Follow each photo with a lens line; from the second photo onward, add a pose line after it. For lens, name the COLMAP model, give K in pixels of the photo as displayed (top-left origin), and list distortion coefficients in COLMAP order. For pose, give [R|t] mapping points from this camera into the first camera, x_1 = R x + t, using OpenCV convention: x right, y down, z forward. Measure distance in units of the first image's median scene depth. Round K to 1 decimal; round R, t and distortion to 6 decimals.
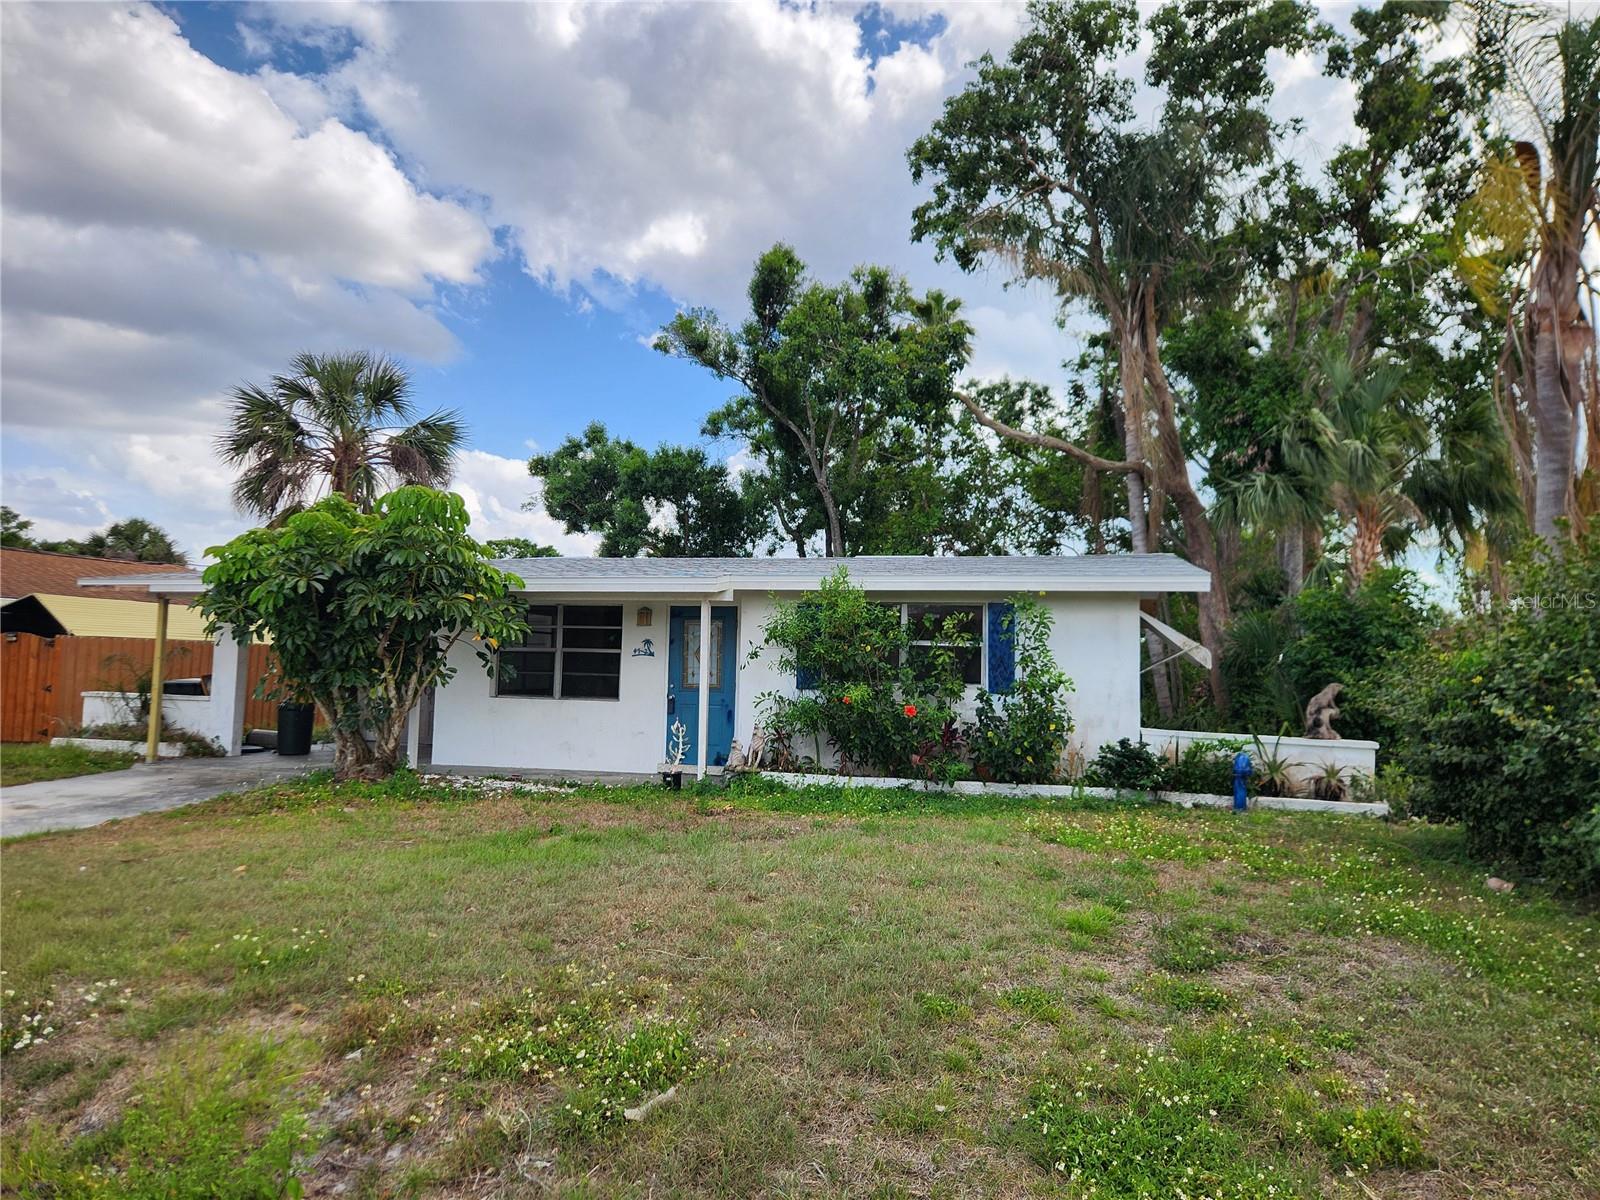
lens RADIAL K [[1079.5, 0, 799.1], [0, 1079.5, 584.9], [0, 0, 1]] dist [0.034364, 0.000306]
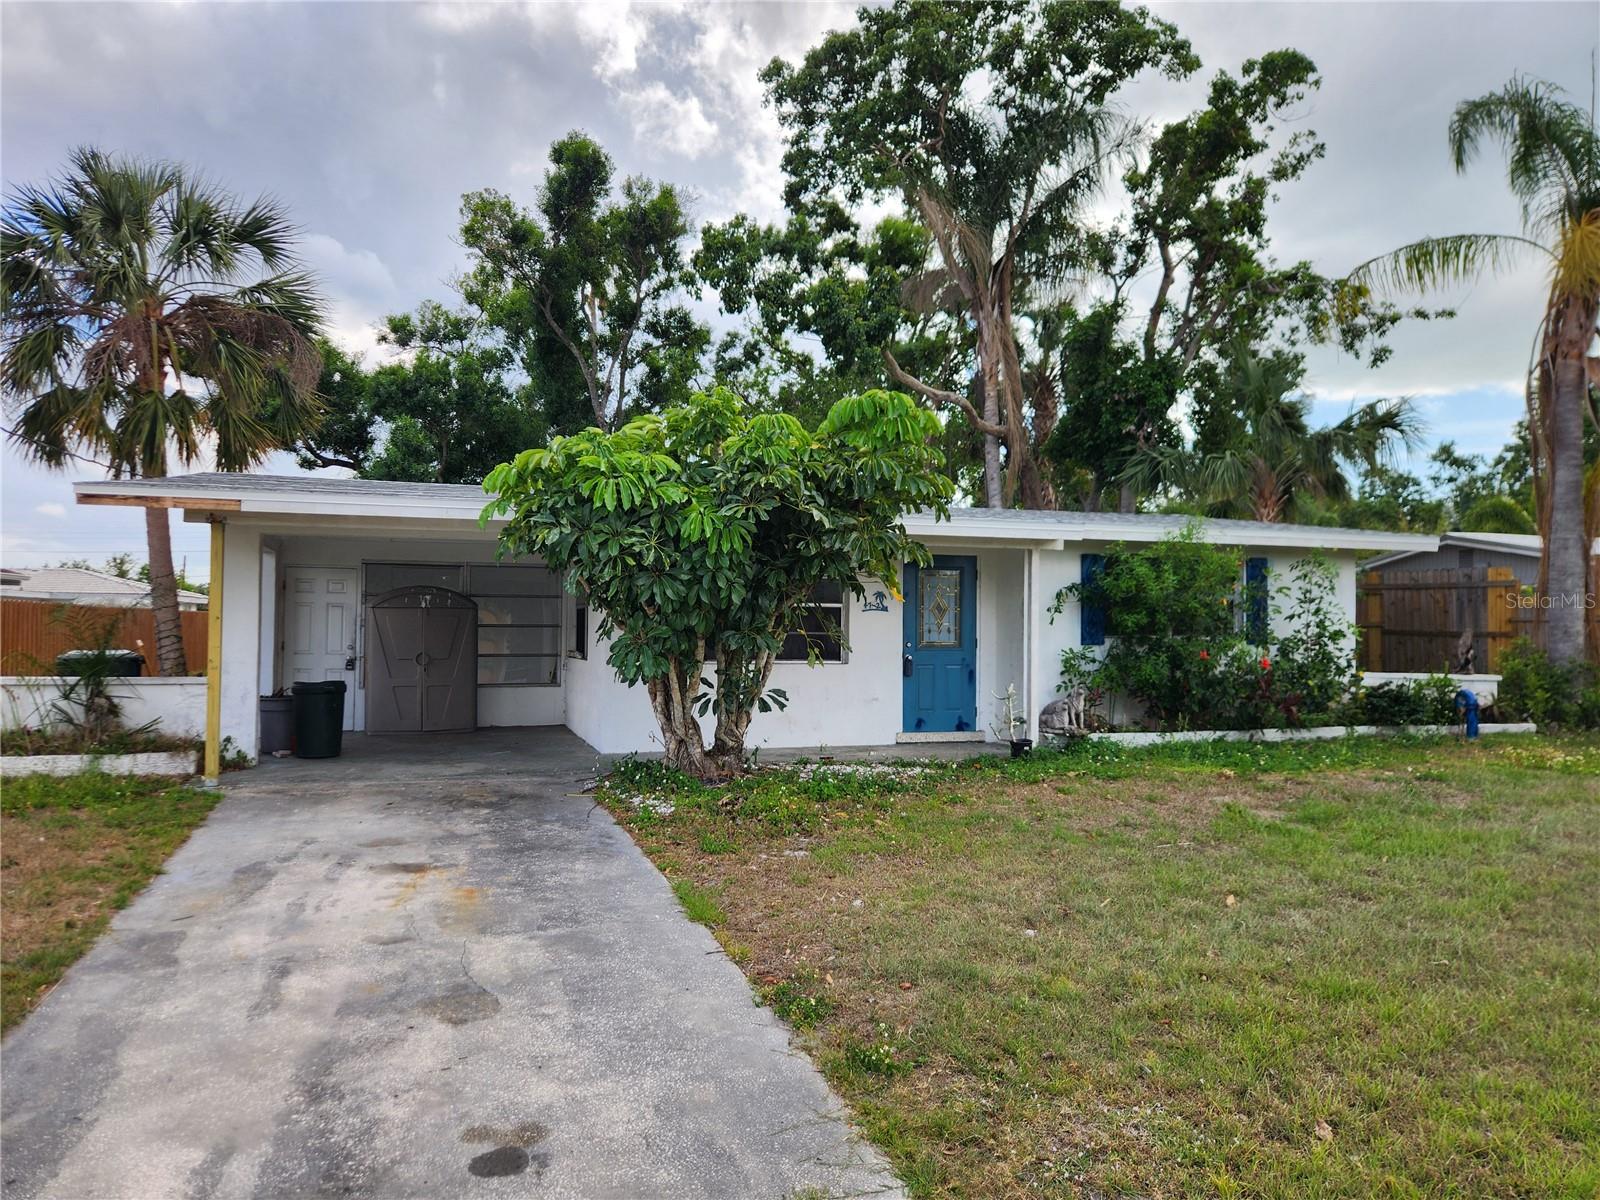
lens RADIAL K [[1065.1, 0, 796.9], [0, 1065.1, 606.8], [0, 0, 1]] dist [0.019917, -0.002405]
pose [[0.845203, -0.005267, 0.534419, -0.657337], [-0.029961, 0.997912, 0.057221, 0.015993], [-0.533605, -0.064375, 0.843280, 0.322460]]
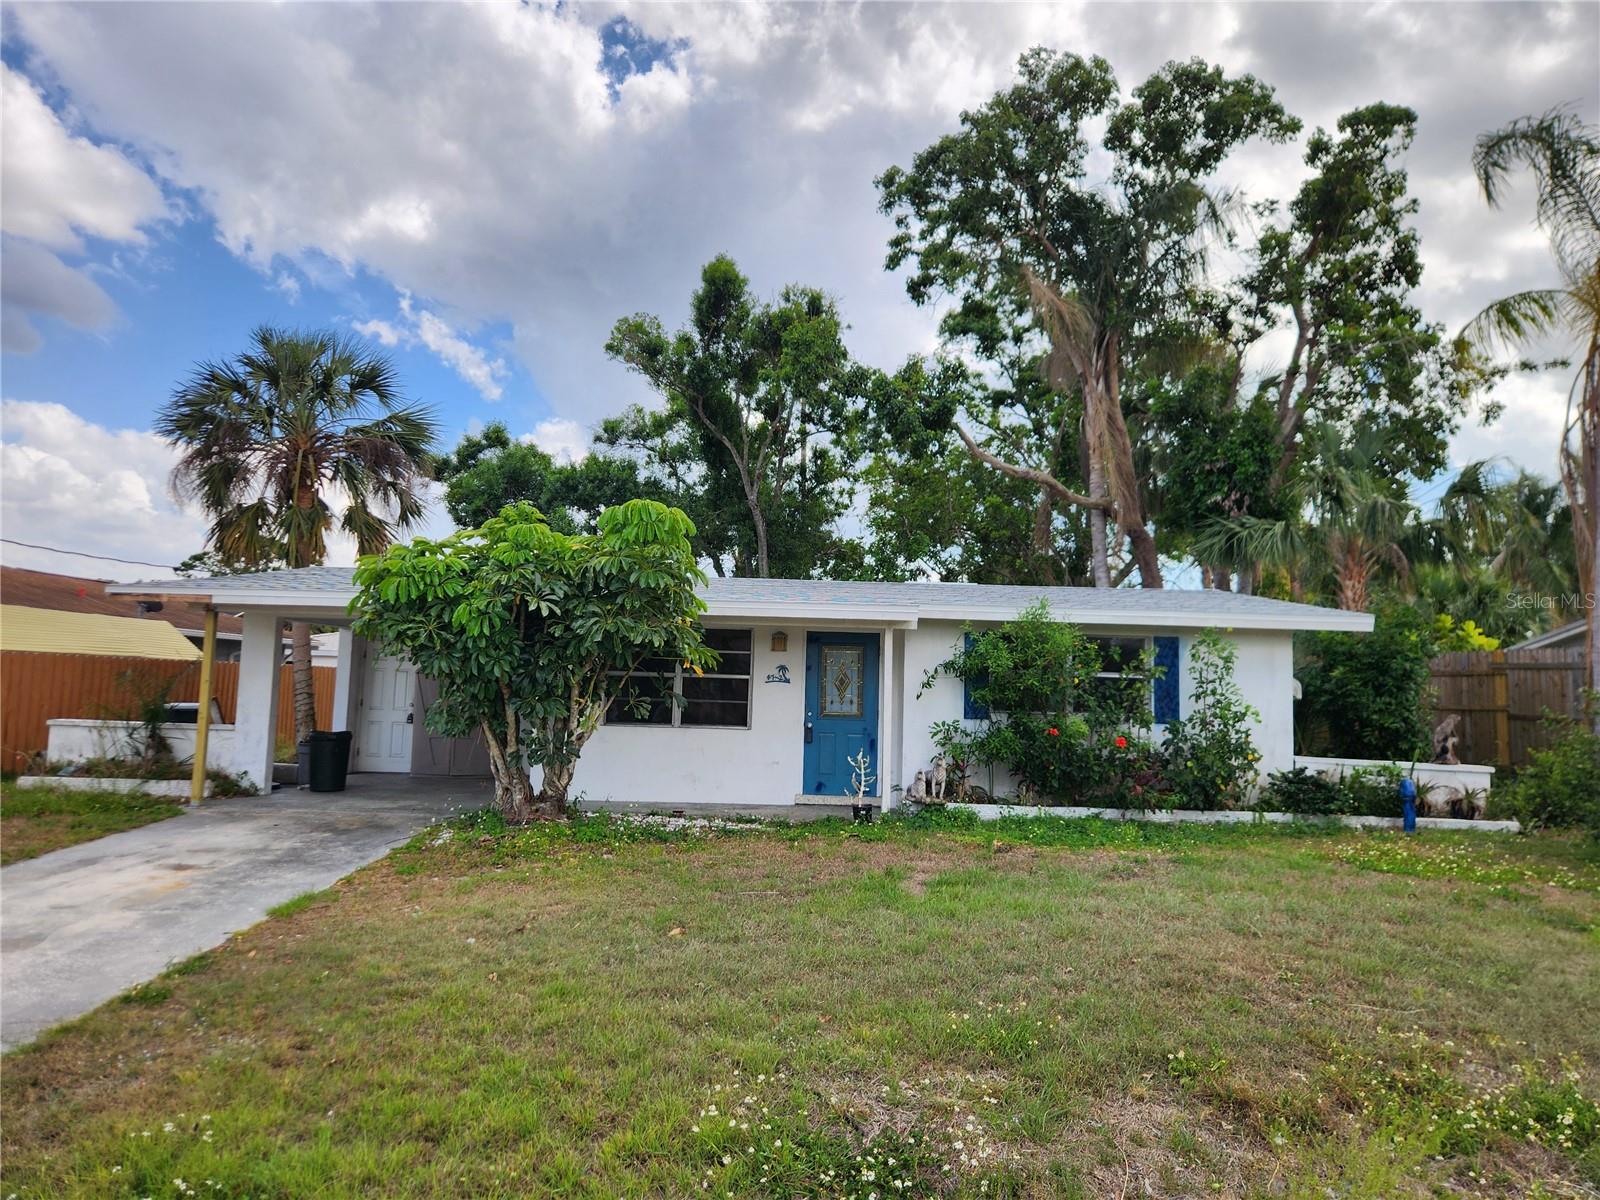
lens RADIAL K [[1070.5, 0, 817.6], [0, 1070.5, 592.7], [0, 0, 1]] dist [0.044214, -0.033237]
pose [[0.965617, 0.027578, 0.258500, -0.362079], [-0.026423, 0.999619, -0.007940, -0.007491], [-0.258621, 0.000837, 0.965979, 0.073758]]
